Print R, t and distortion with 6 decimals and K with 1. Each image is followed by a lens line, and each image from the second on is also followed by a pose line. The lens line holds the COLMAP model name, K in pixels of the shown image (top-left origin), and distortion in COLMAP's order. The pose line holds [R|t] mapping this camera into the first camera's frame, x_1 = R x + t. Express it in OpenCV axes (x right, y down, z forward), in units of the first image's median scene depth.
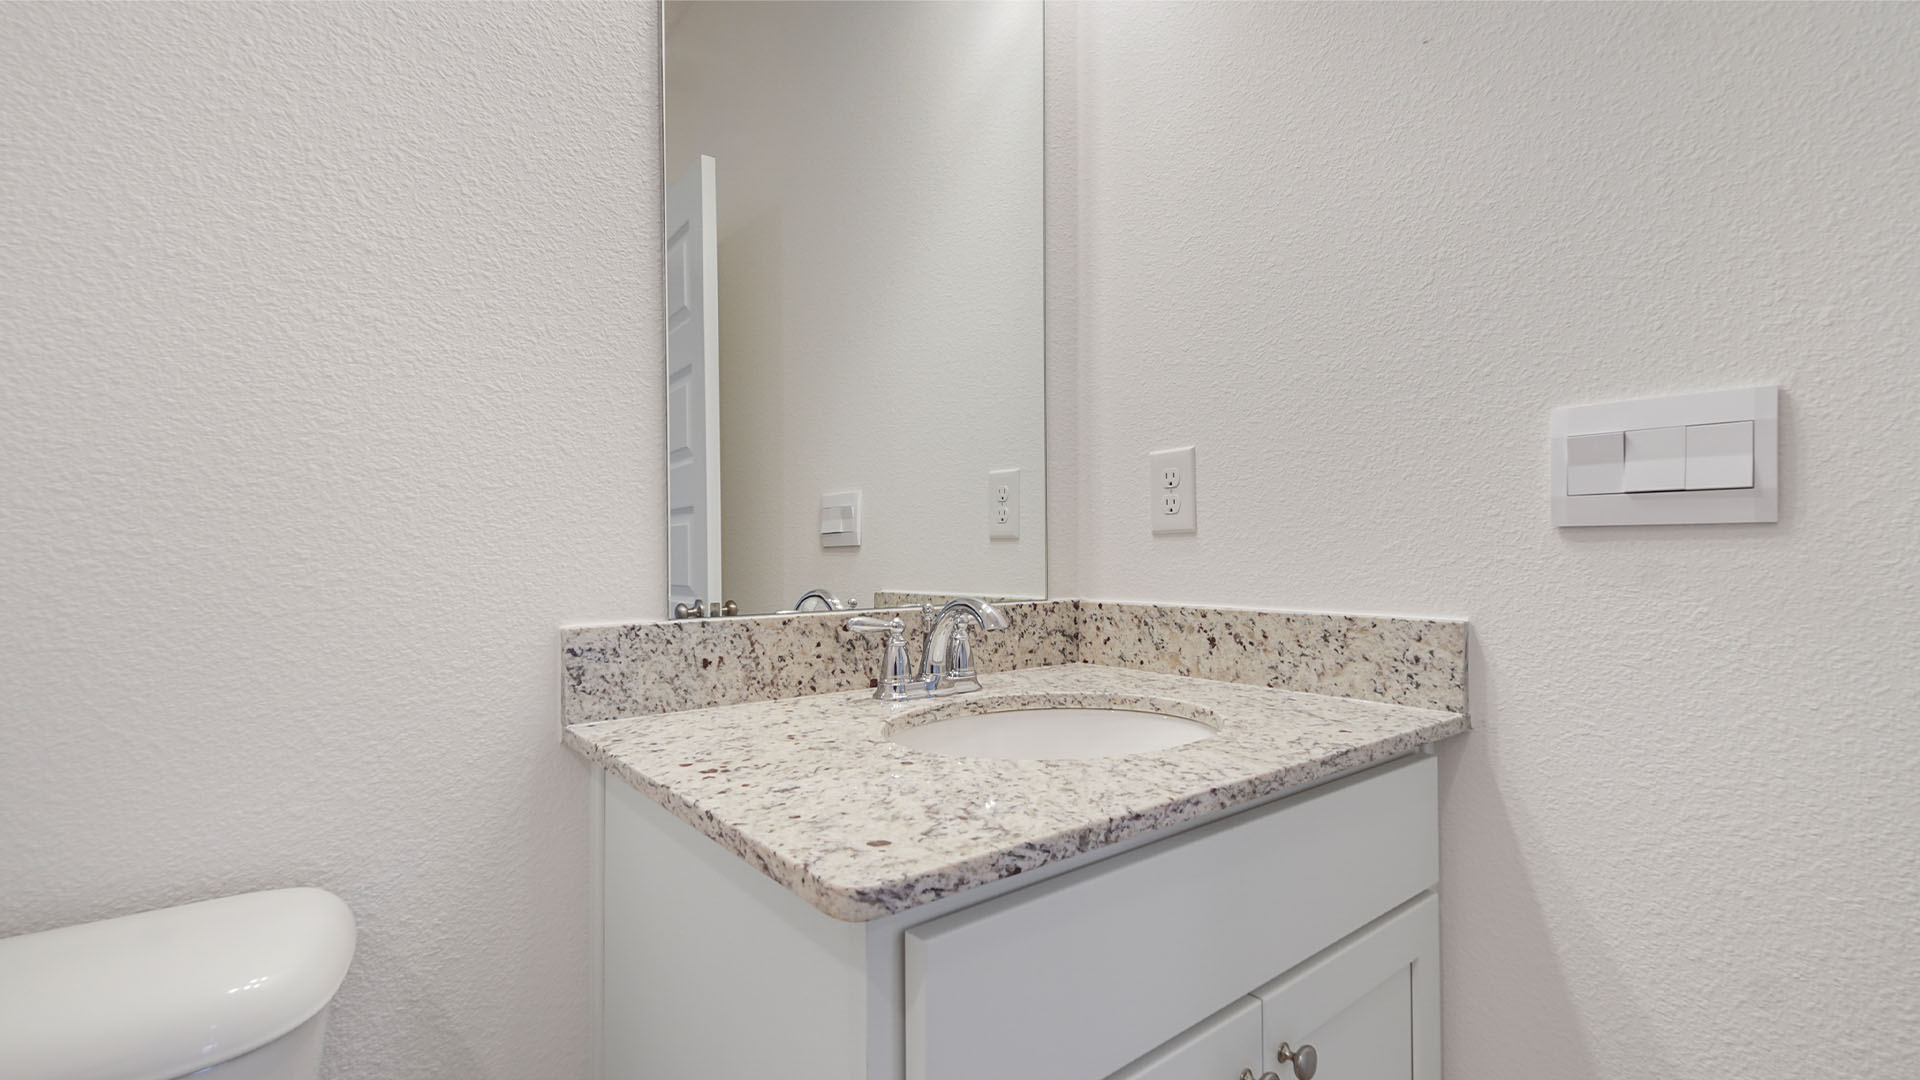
lens RADIAL K [[850.7, 0, 962.5], [0, 850.7, 547.1], [0, 0, 1]] dist [0.033966, -0.016921]
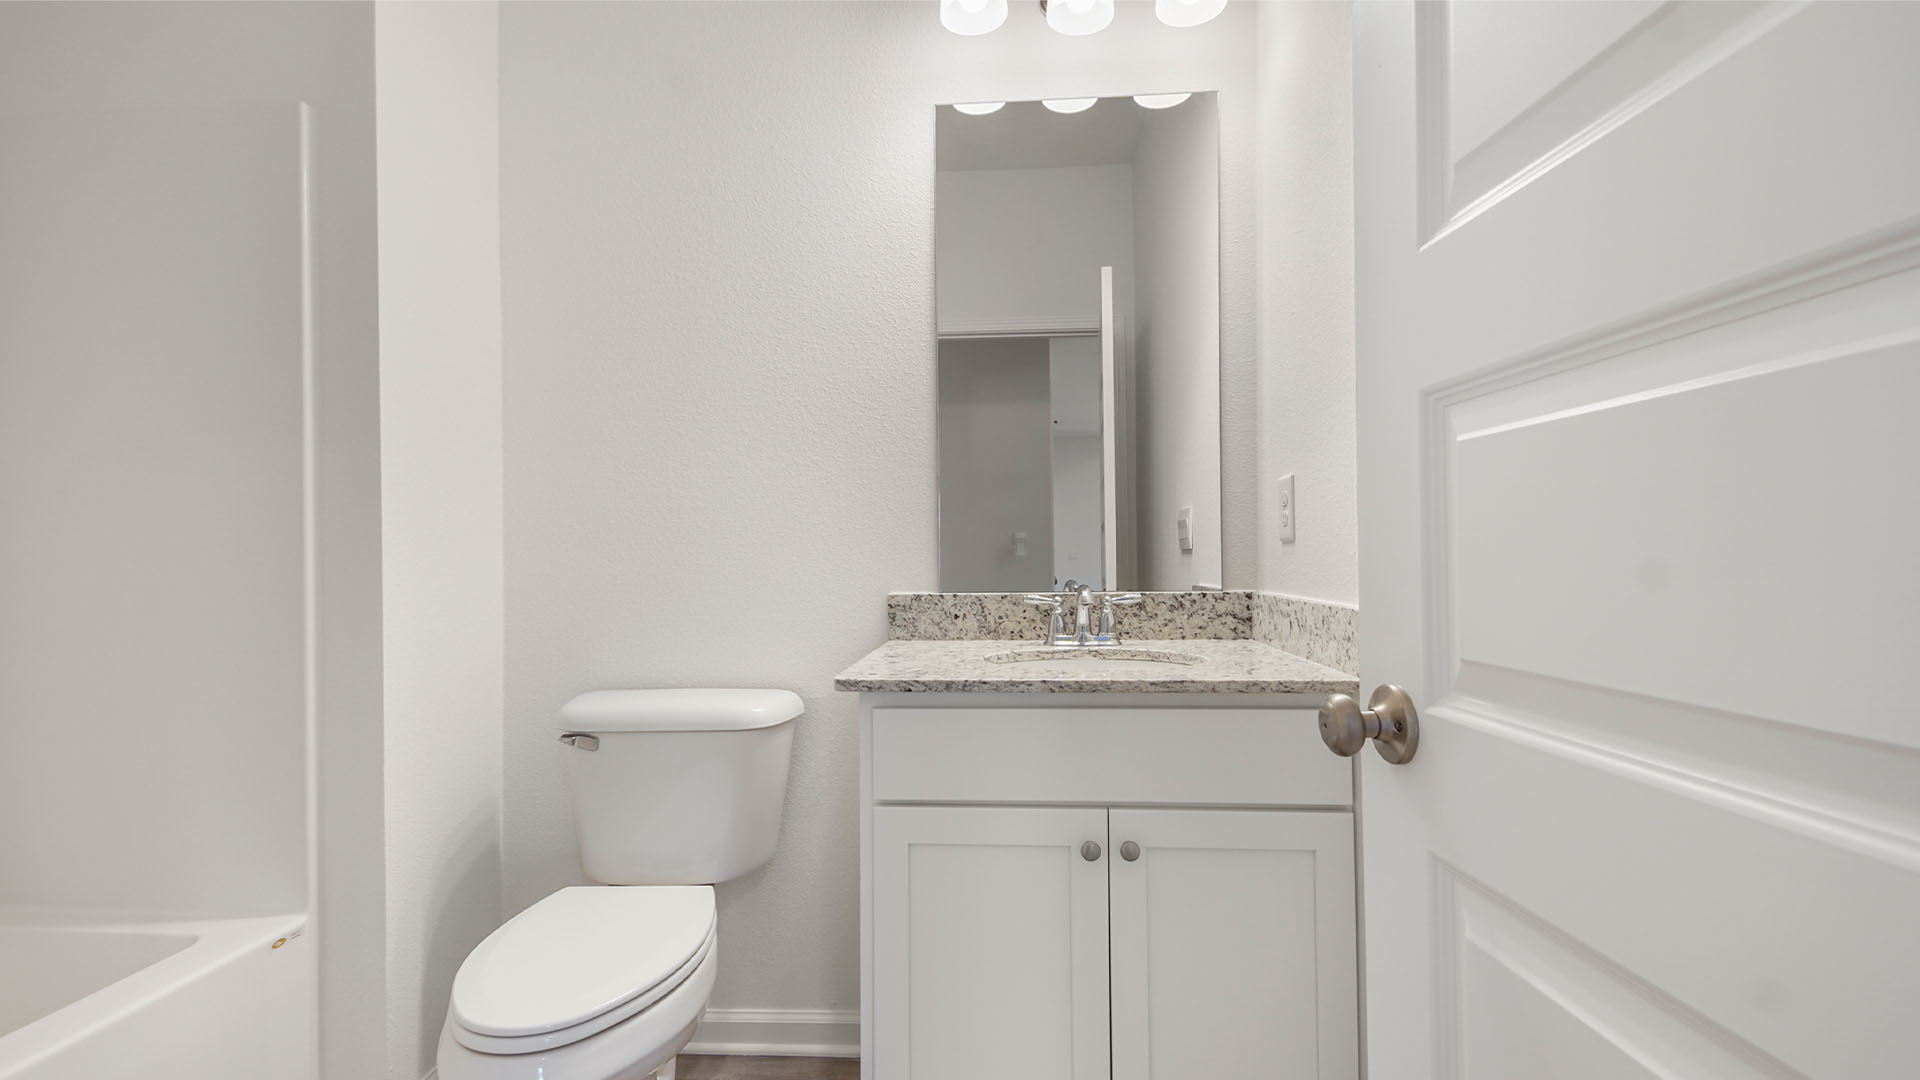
lens RADIAL K [[850.7, 0, 962.5], [0, 850.7, 547.1], [0, 0, 1]] dist [0.033966, -0.016921]
pose [[0.738973, -0.009013, -0.673675, 0.890966], [0.012308, 0.999924, 0.000123, -0.015731], [0.673622, -0.008383, 0.739028, -0.343655]]
